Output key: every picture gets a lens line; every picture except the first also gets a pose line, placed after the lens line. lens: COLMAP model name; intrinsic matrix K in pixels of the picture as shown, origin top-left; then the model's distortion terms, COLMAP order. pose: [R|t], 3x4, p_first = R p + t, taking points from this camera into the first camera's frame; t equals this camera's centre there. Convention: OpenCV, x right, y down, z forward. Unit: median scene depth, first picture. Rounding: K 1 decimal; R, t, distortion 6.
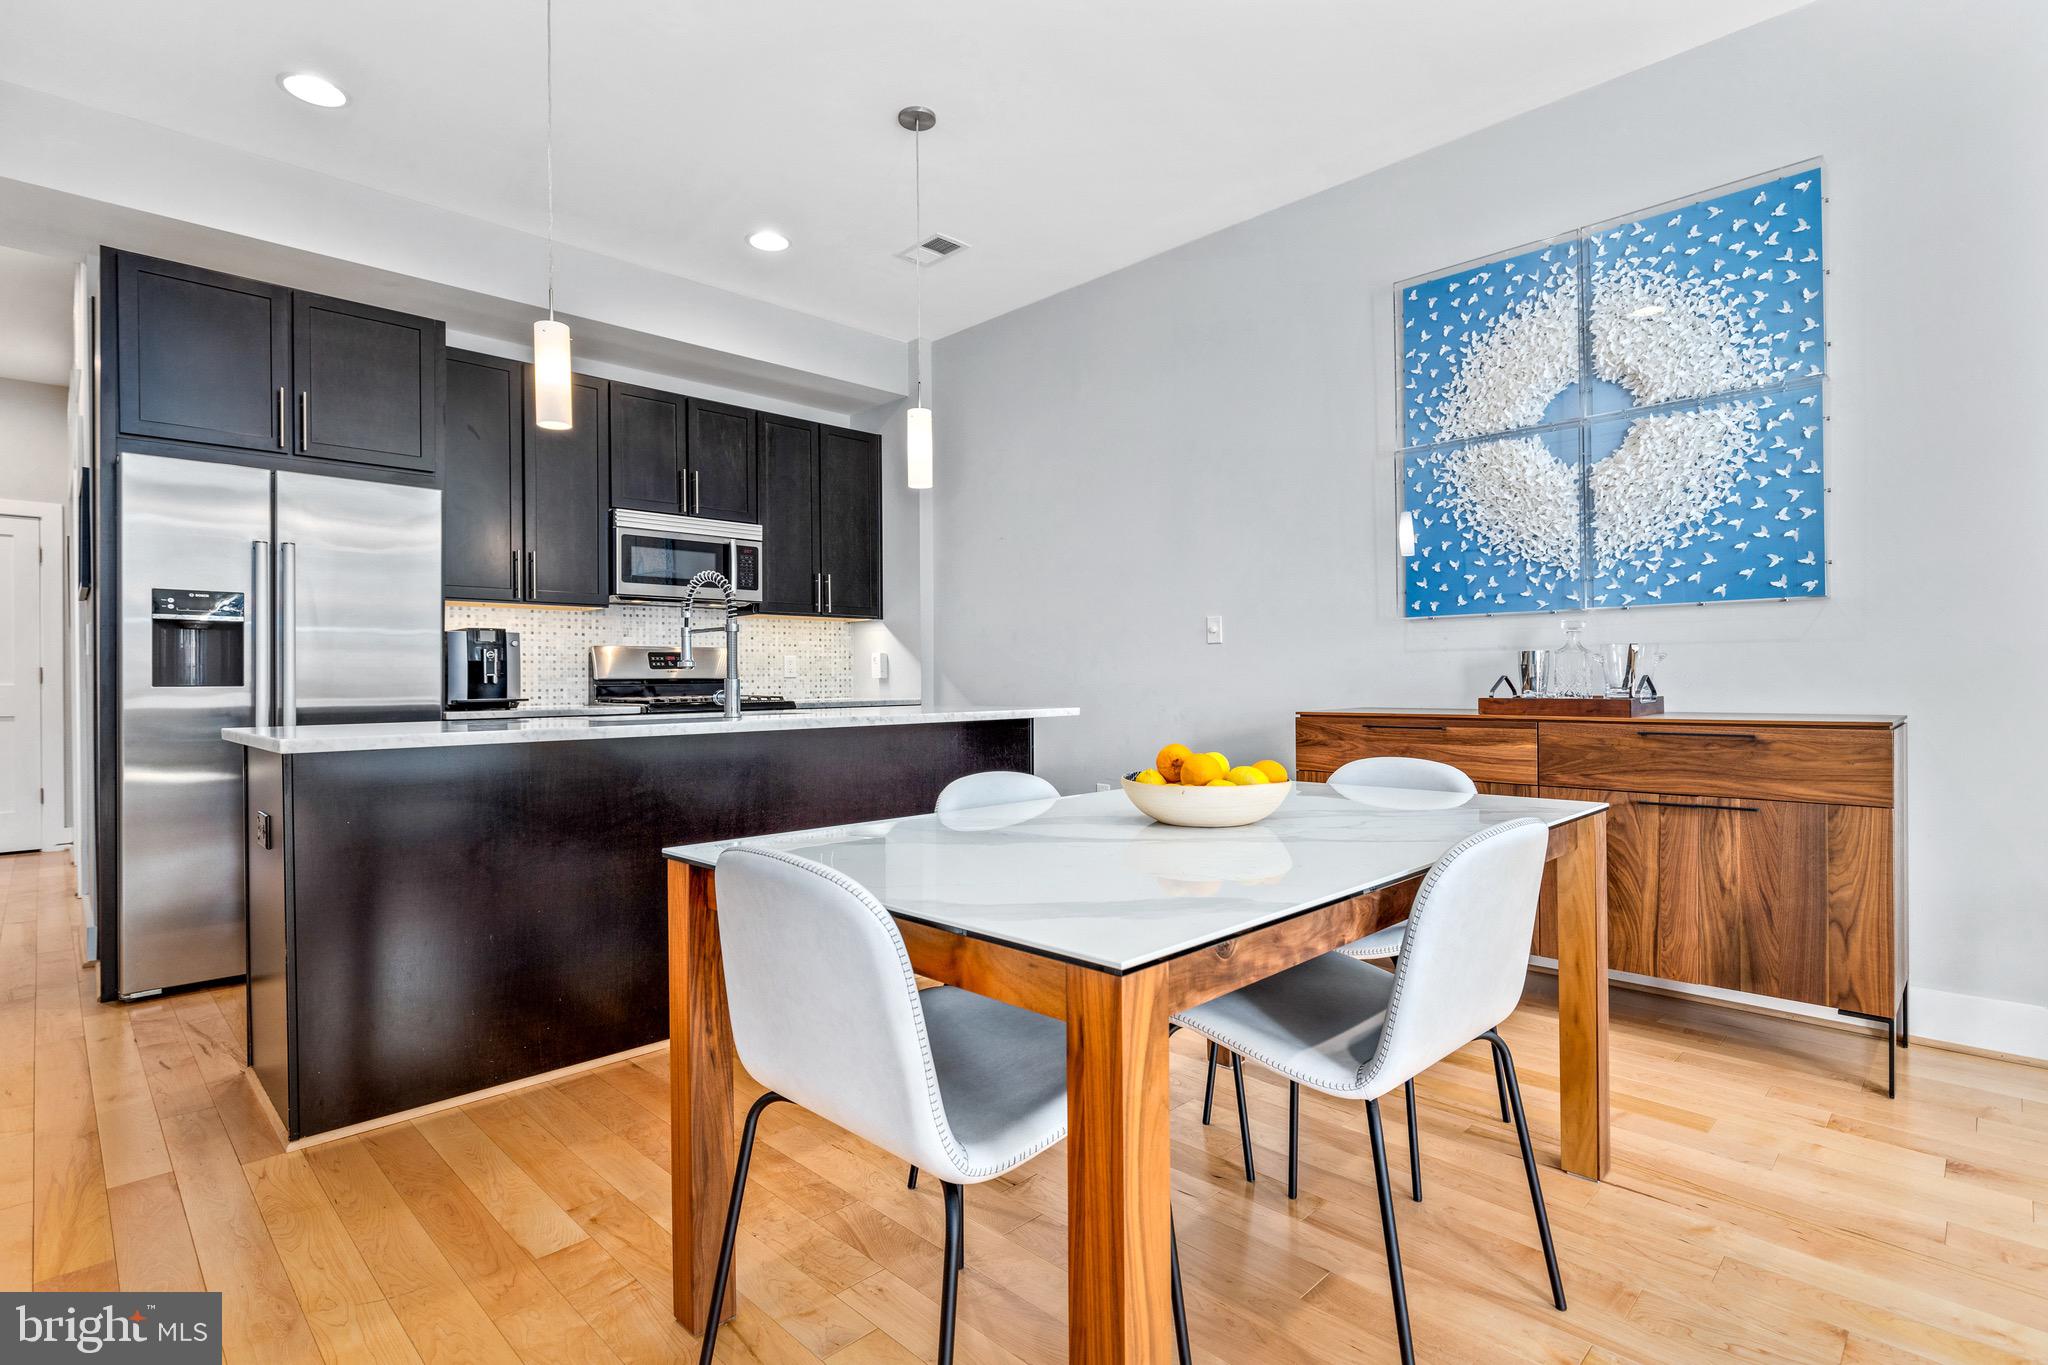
lens RADIAL K [[999.8, 0, 1023.5], [0, 999.8, 682.9], [0, 0, 1]] dist [0.001955, 0.000450]
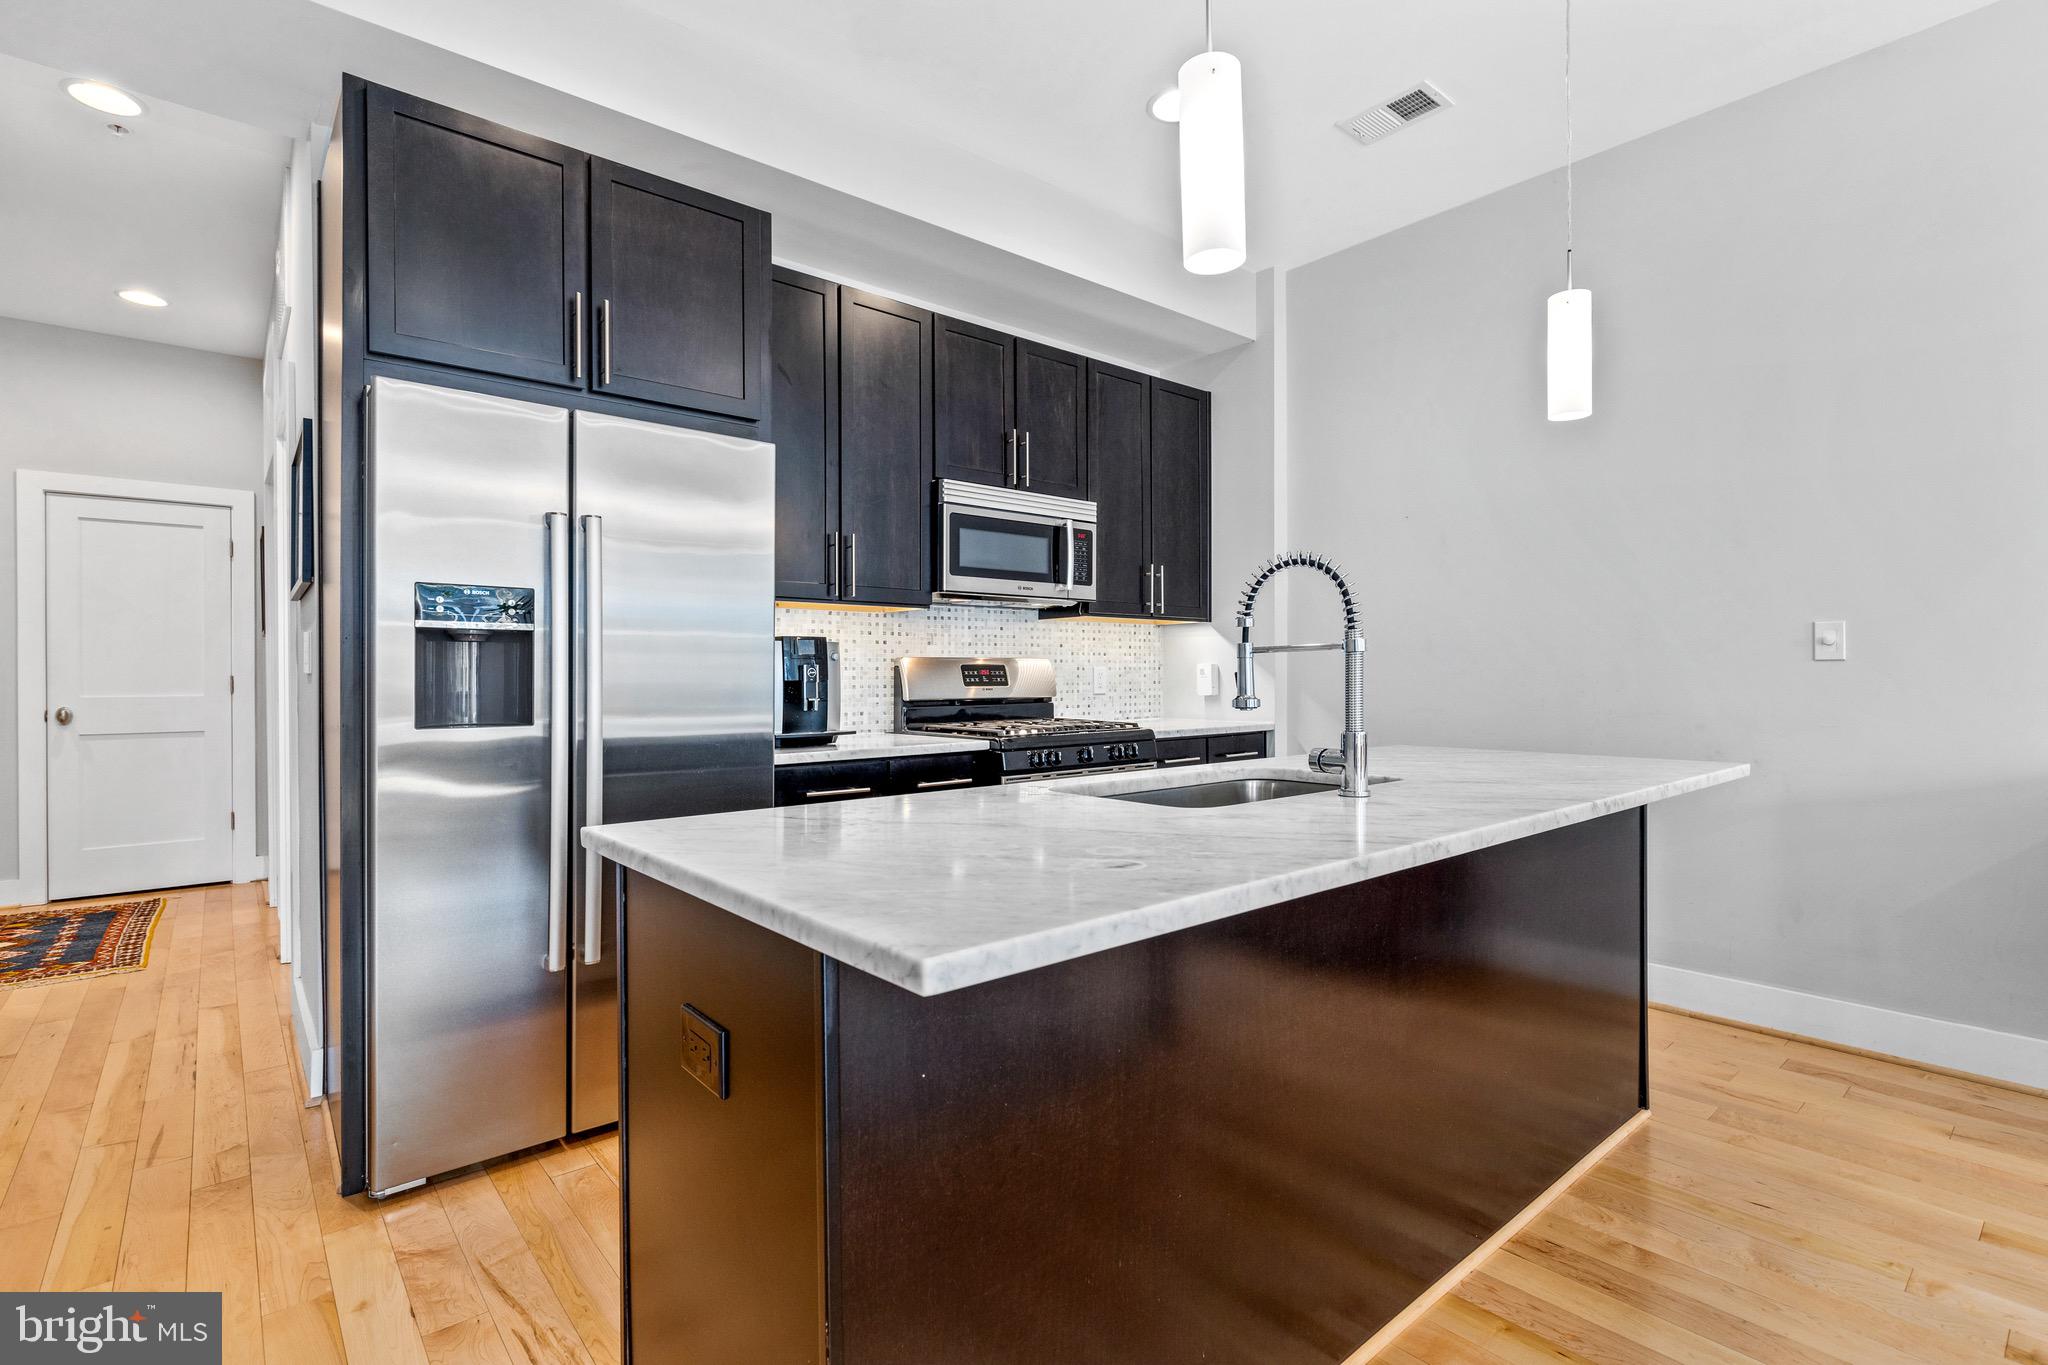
lens RADIAL K [[958.3, 0, 1021.6], [0, 958.3, 680.6], [0, 0, 1]] dist [0.001424, -0.000448]
pose [[0.997174, 0.004613, -0.074991, -0.292722], [-0.004352, 0.999984, 0.003649, -0.022951], [0.075006, -0.003312, 0.997178, 0.274485]]
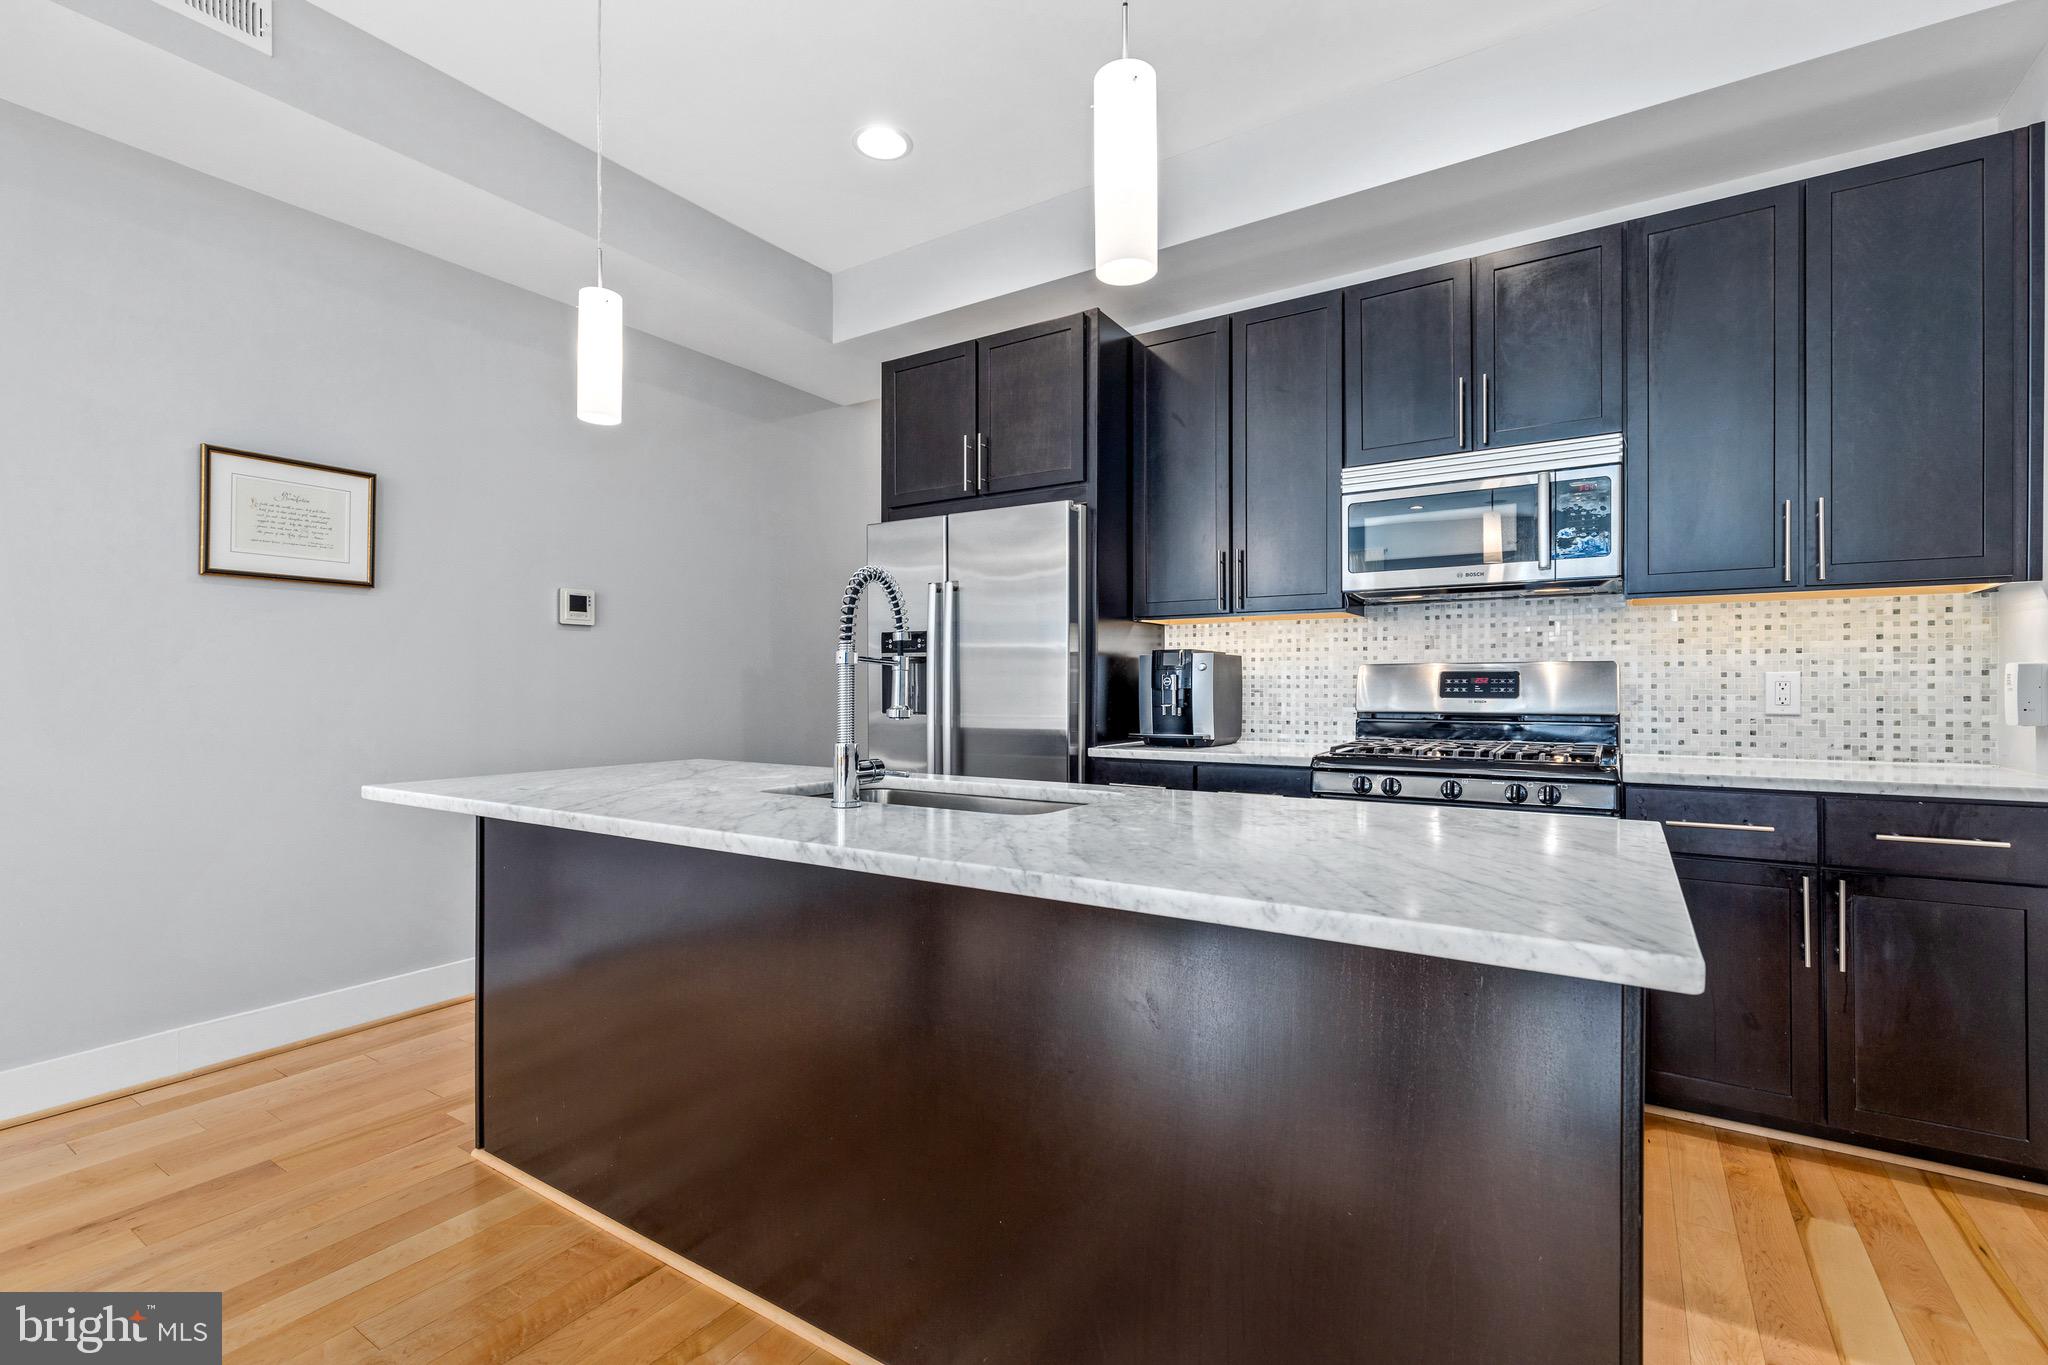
lens RADIAL K [[924.6, 0, 1023.2], [0, 924.6, 671.5], [0, 0, 1]] dist [0.013536, 0.000196]
pose [[0.216959, -0.005571, -0.976165, 0.175399], [-0.003834, 0.999971, -0.006559, -0.027791], [0.976173, 0.005166, 0.216932, 0.643833]]
